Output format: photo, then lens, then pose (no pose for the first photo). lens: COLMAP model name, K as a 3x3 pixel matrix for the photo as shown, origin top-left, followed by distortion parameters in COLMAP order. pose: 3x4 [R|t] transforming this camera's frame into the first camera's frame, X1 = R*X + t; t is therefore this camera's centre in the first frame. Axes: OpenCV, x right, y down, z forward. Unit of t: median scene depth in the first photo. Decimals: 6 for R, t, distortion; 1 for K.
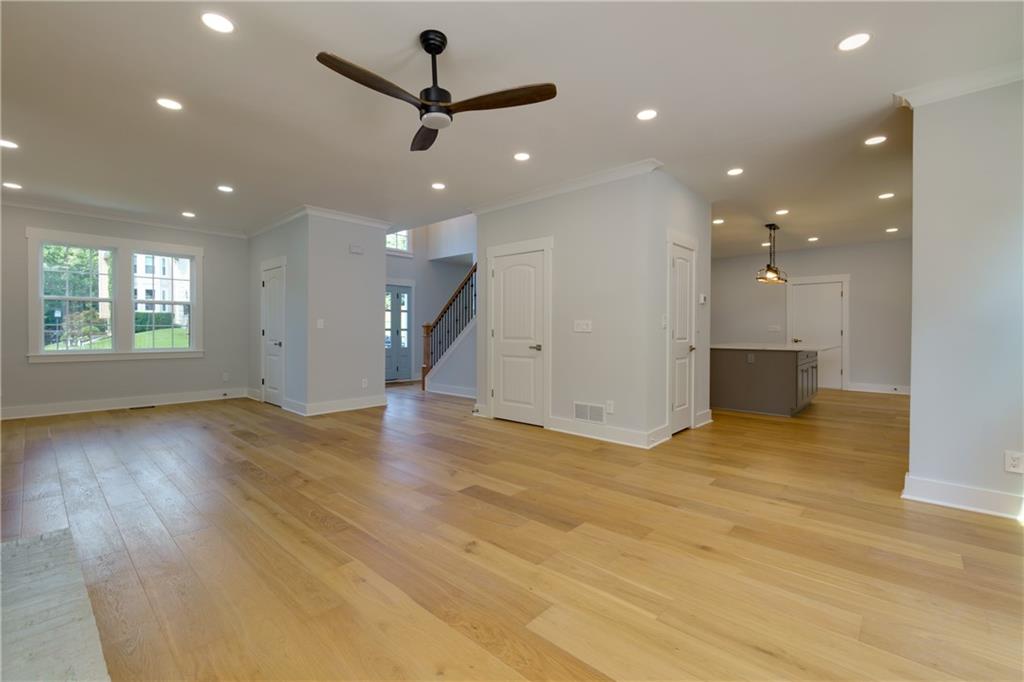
lens RADIAL K [[446.8, 0, 507.0], [0, 446.8, 336.0], [0, 0, 1]] dist [-0.003390, -0.000754]
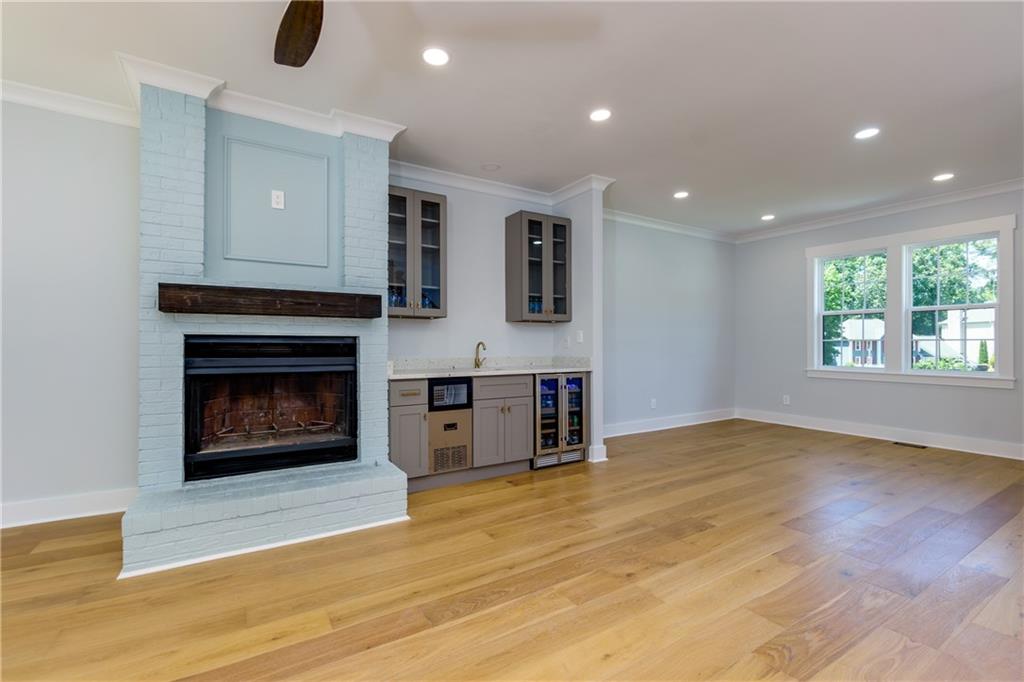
lens RADIAL K [[446.8, 0, 507.7], [0, 446.8, 345.0], [0, 0, 1]] dist [-0.003390, -0.000754]
pose [[-0.267046, -0.000641, -0.963683, 0.219183], [-0.016797, 0.999851, 0.003989, -0.011806], [0.963537, 0.017253, -0.267017, 0.952412]]
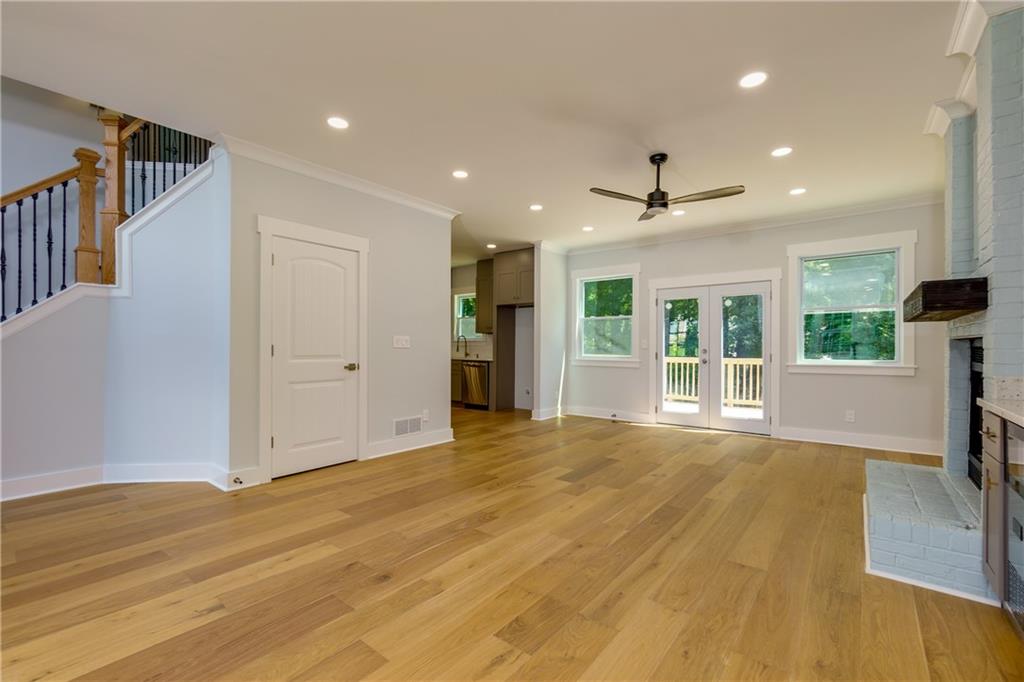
lens RADIAL K [[446.8, 0, 514.2], [0, 446.8, 349.3], [0, 0, 1]] dist [-0.003390, -0.000754]
pose [[-0.084195, -0.008792, 0.996410, -1.138215], [0.011429, 0.999887, 0.009788, -0.016663], [-0.996384, 0.012212, -0.084085, 1.118512]]
